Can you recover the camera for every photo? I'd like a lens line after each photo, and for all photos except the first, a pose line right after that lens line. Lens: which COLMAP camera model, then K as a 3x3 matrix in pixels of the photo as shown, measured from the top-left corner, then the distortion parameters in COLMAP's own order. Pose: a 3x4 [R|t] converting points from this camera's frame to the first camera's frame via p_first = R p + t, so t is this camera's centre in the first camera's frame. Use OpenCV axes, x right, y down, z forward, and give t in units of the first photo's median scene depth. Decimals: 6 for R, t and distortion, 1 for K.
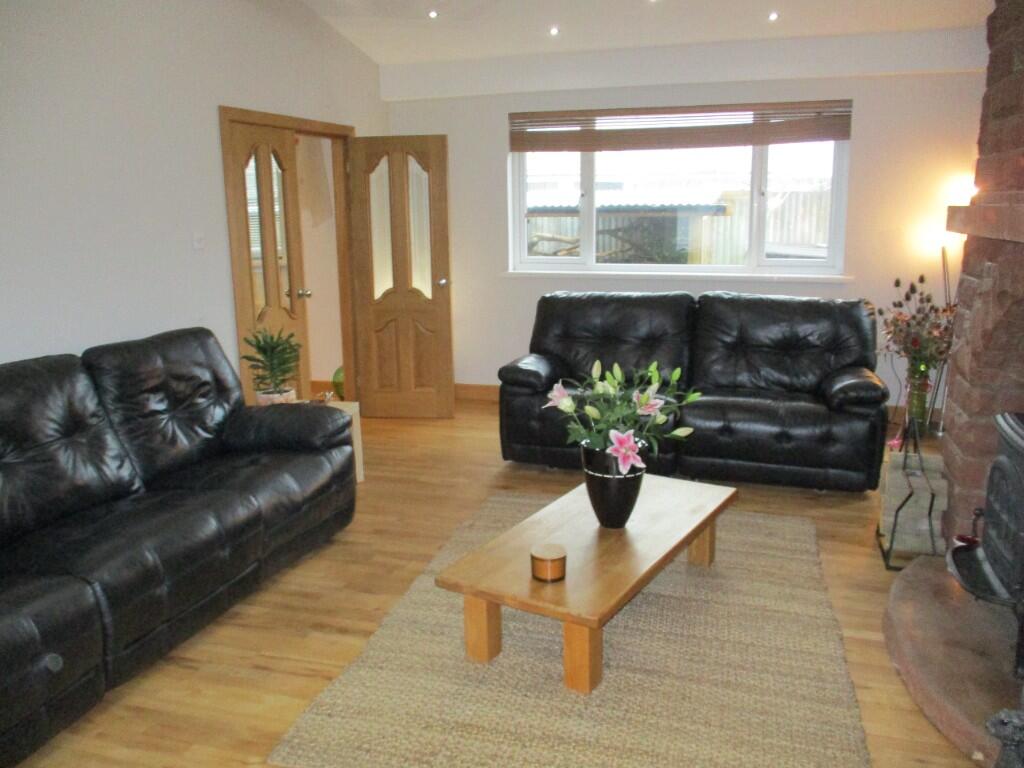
lens RADIAL K [[891.7, 0, 510.1], [0, 891.7, 378.6], [0, 0, 1]] dist [0.007276, 0.001857]
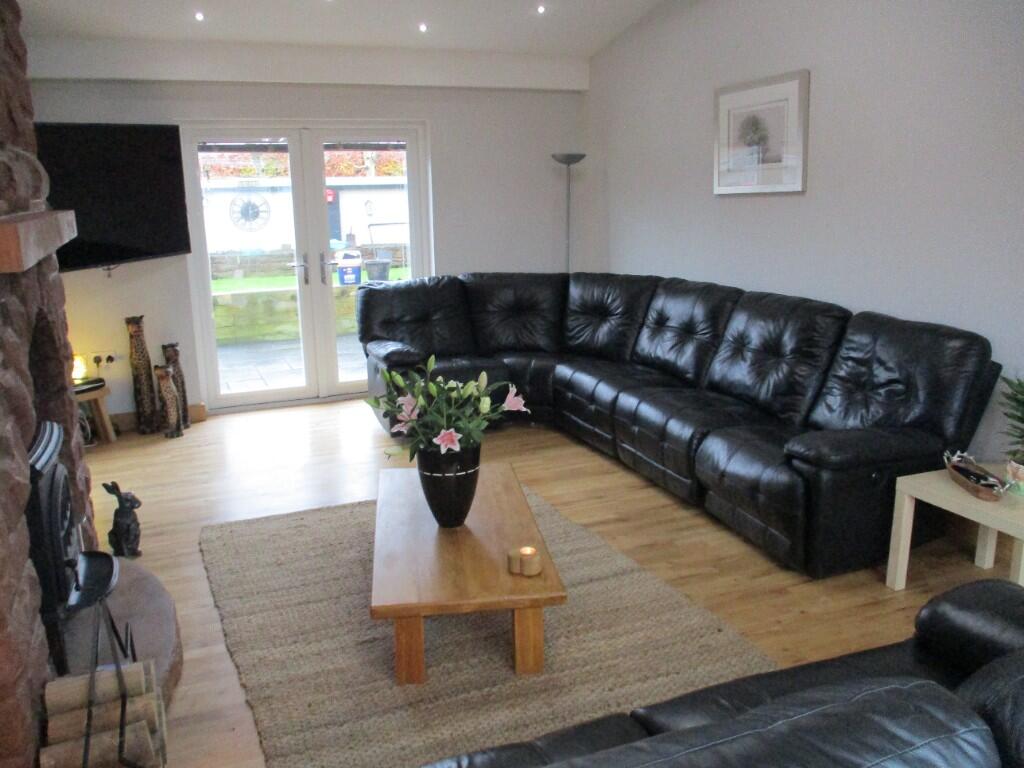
lens RADIAL K [[863.4, 0, 512.4], [0, 863.4, 385.1], [0, 0, 1]] dist [-0.006927, -0.011176]
pose [[-0.770197, 0.154130, -0.618903, 0.476171], [-0.114245, 0.921329, 0.371619, -0.254581], [0.627491, 0.356927, -0.691996, 1.235983]]
